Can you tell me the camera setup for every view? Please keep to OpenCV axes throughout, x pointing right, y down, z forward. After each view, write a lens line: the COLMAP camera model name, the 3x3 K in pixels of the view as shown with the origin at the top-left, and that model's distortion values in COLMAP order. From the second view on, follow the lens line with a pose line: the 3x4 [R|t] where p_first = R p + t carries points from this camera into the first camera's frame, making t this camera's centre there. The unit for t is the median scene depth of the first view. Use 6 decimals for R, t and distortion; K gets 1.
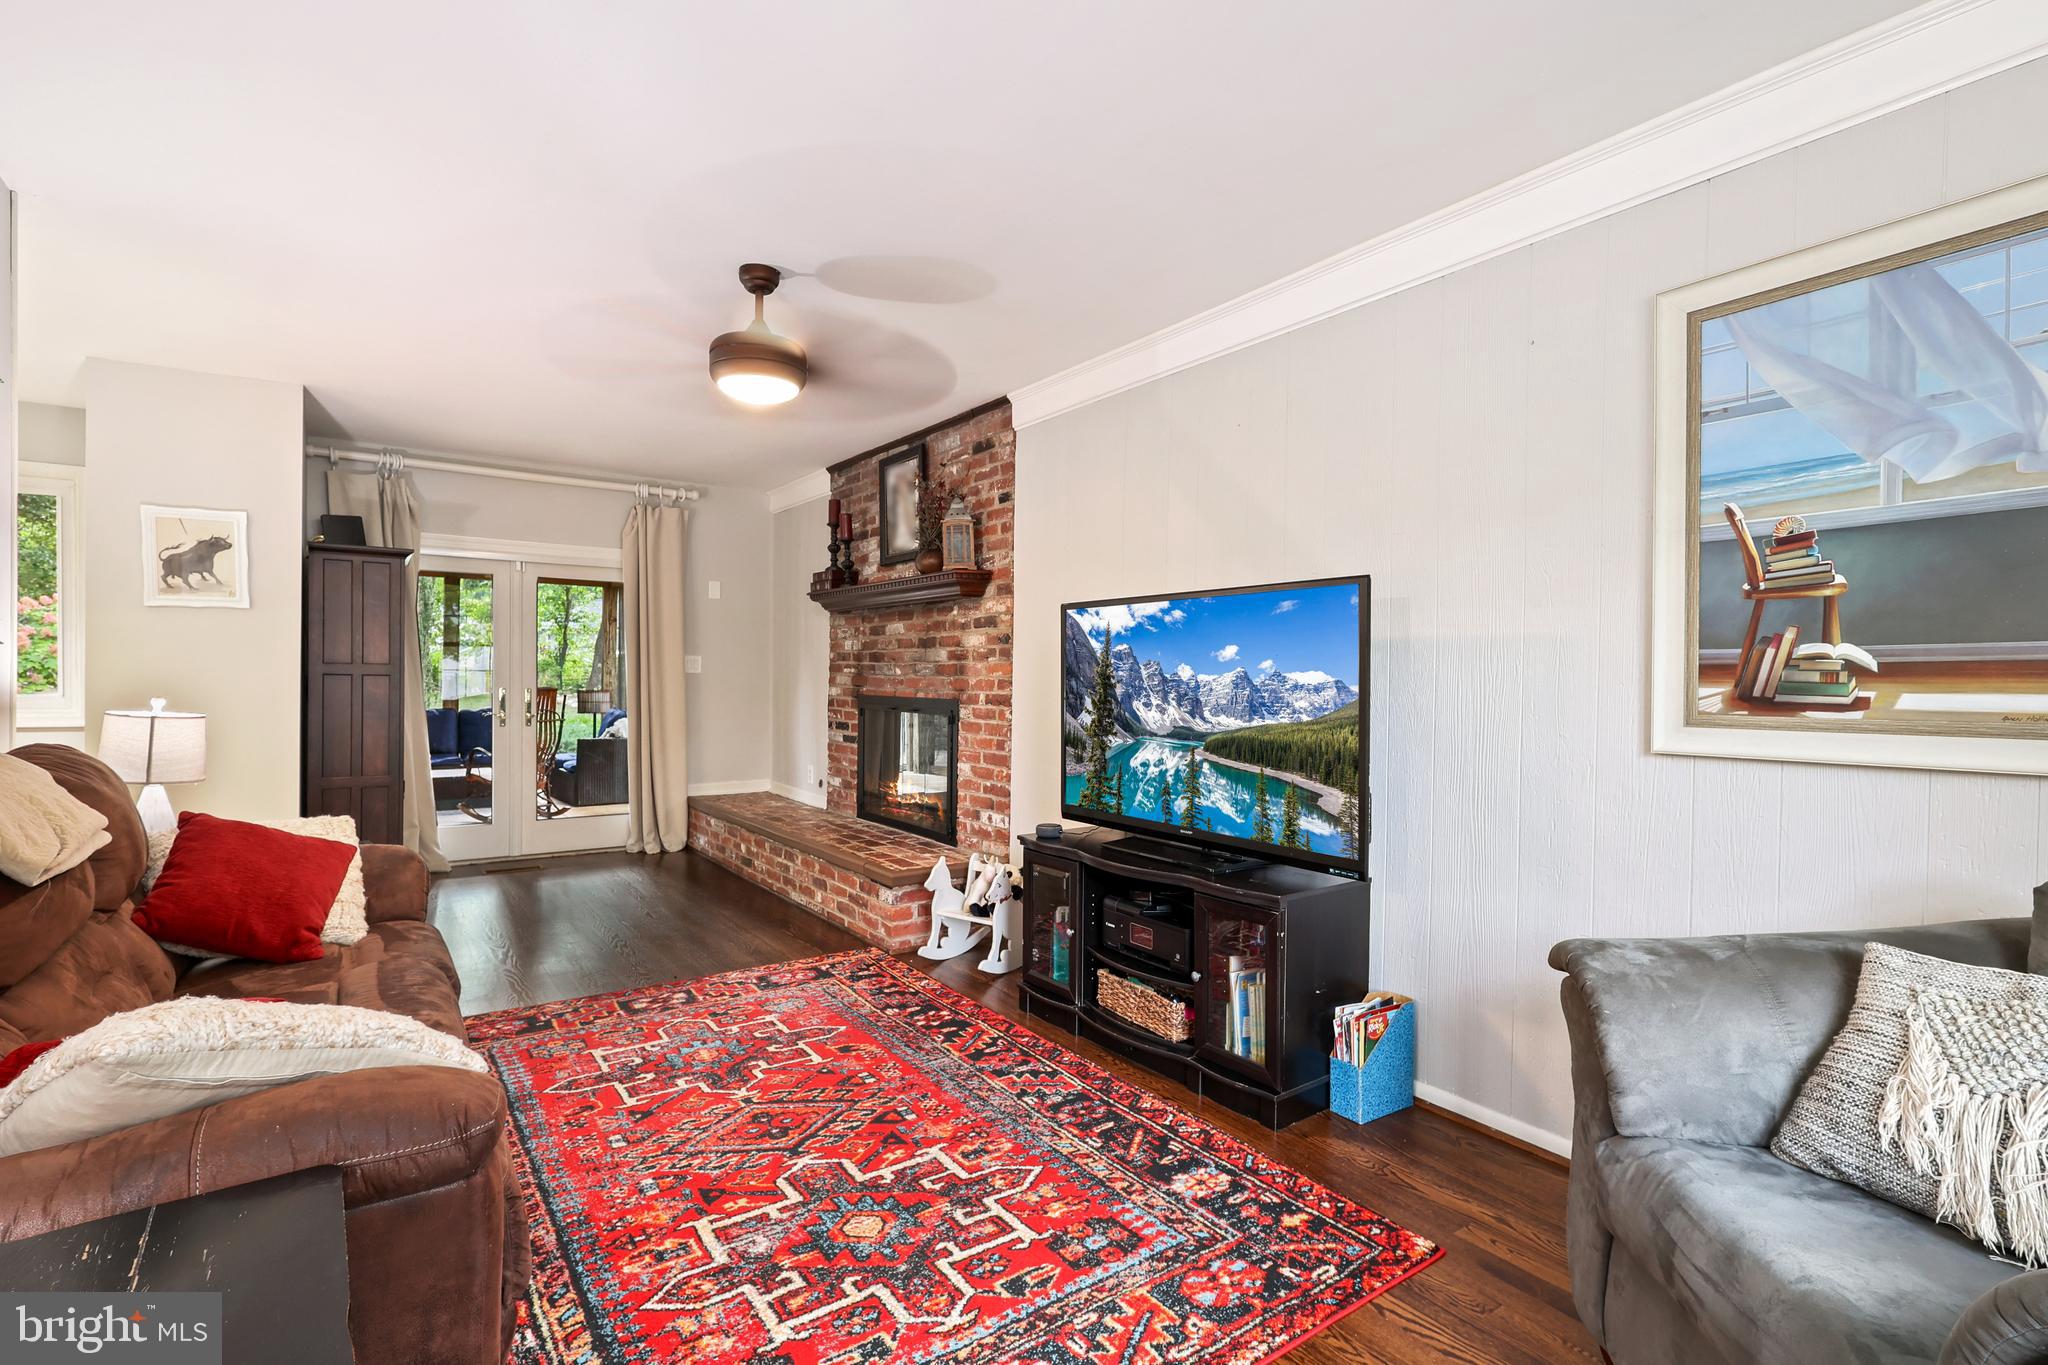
lens RADIAL K [[966.9, 0, 992.9], [0, 966.9, 679.2], [0, 0, 1]] dist [-0.004563, 0.003200]
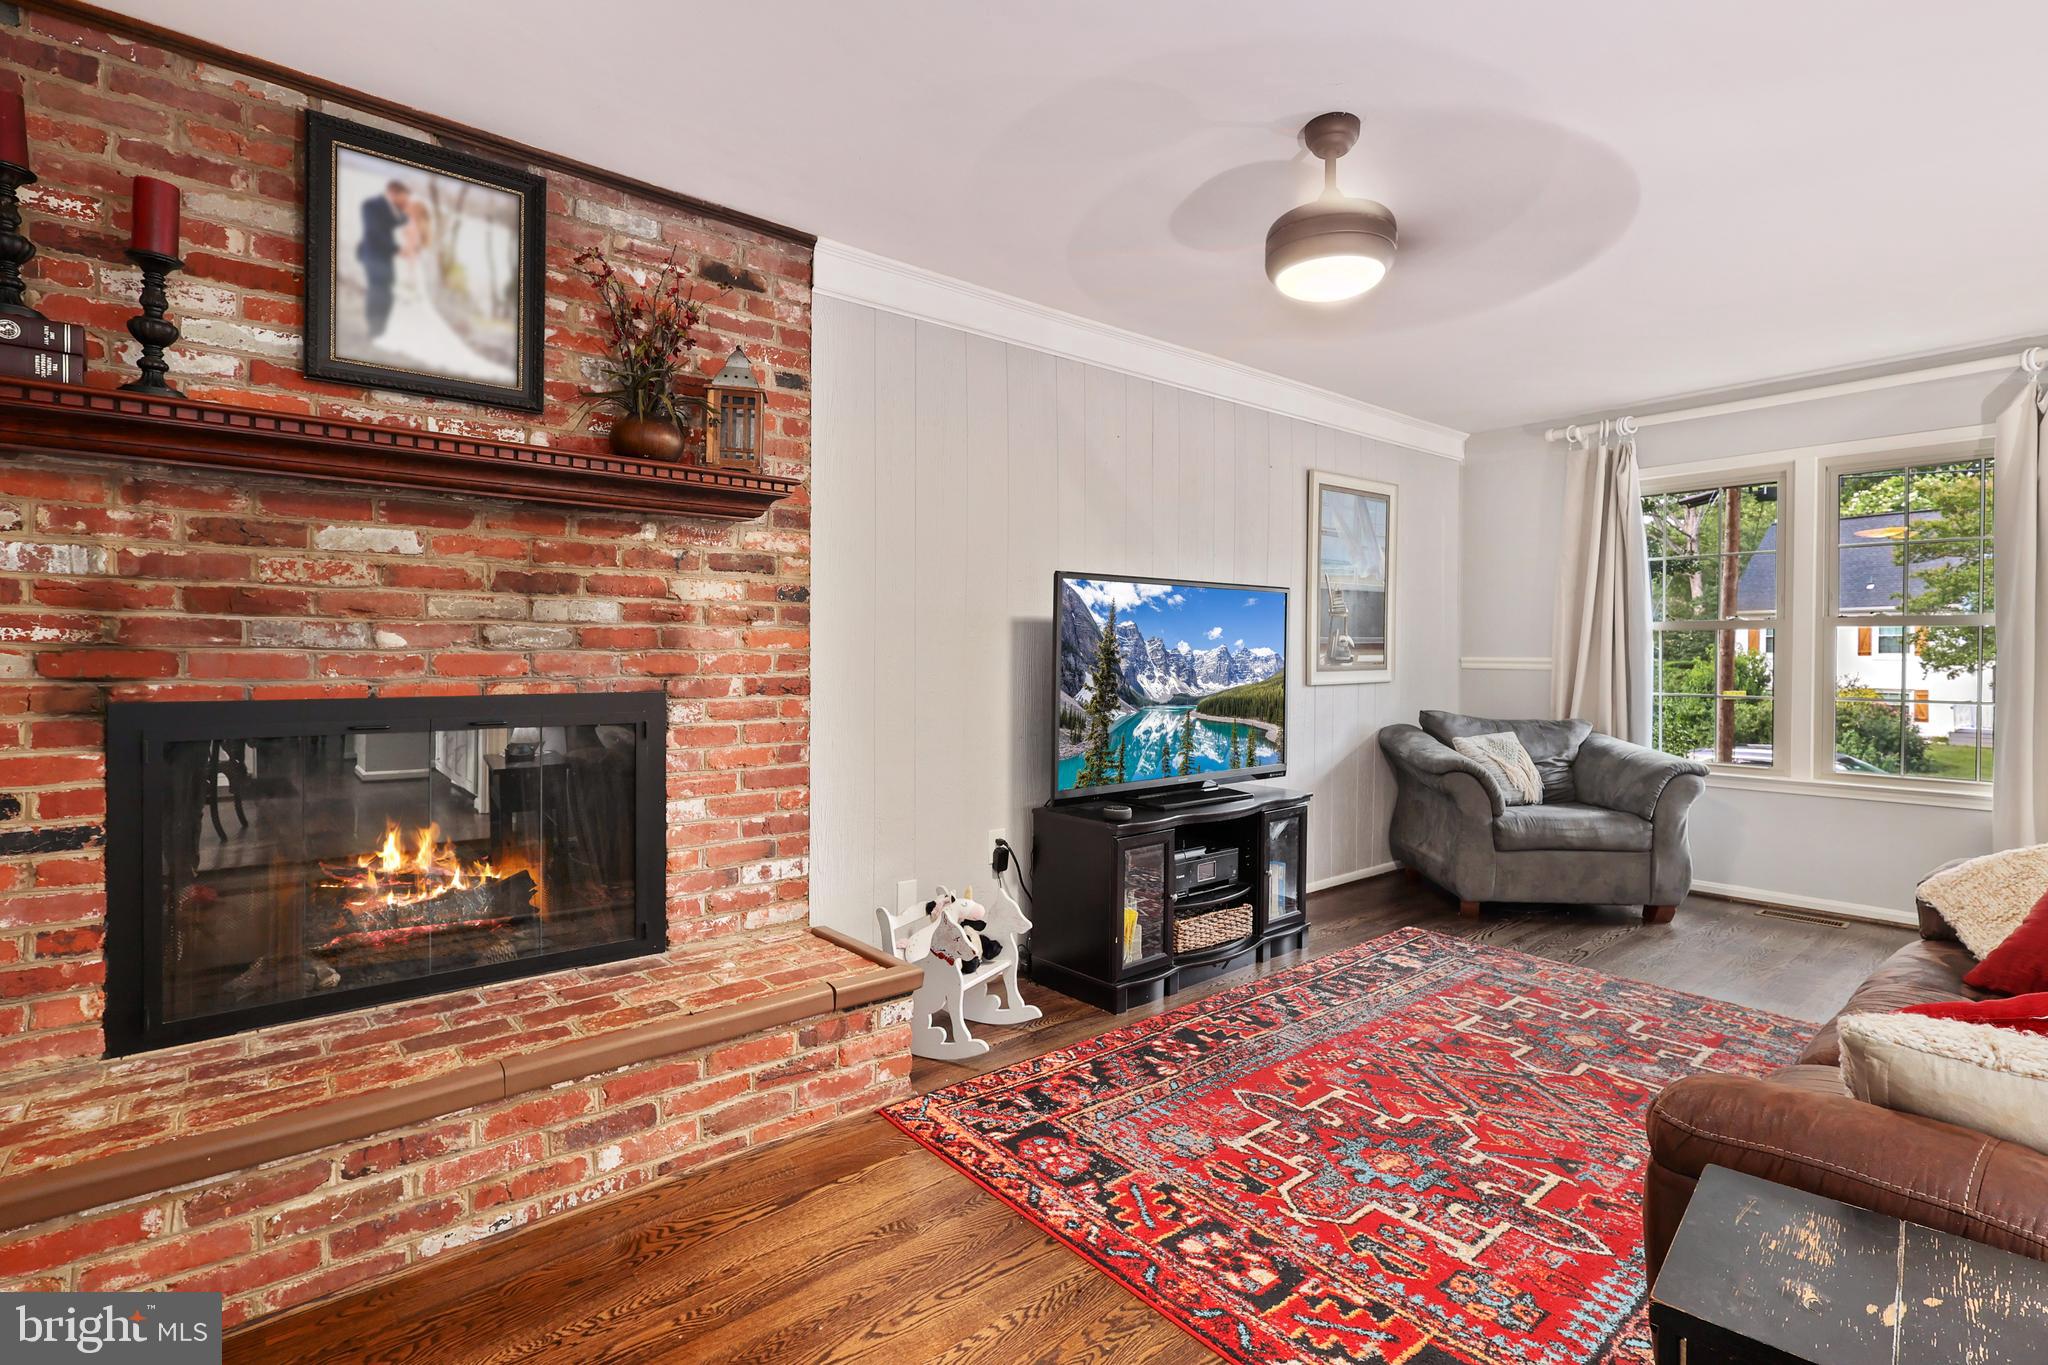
lens RADIAL K [[966.9, 0, 1036.8], [0, 966.9, 669.1], [0, 0, 1]] dist [-0.004563, 0.003200]
pose [[-0.118985, -0.015910, 0.992769, -0.878829], [0.002437, 0.999864, 0.016316, -0.001236], [-0.992893, 0.004361, -0.118930, 1.199568]]
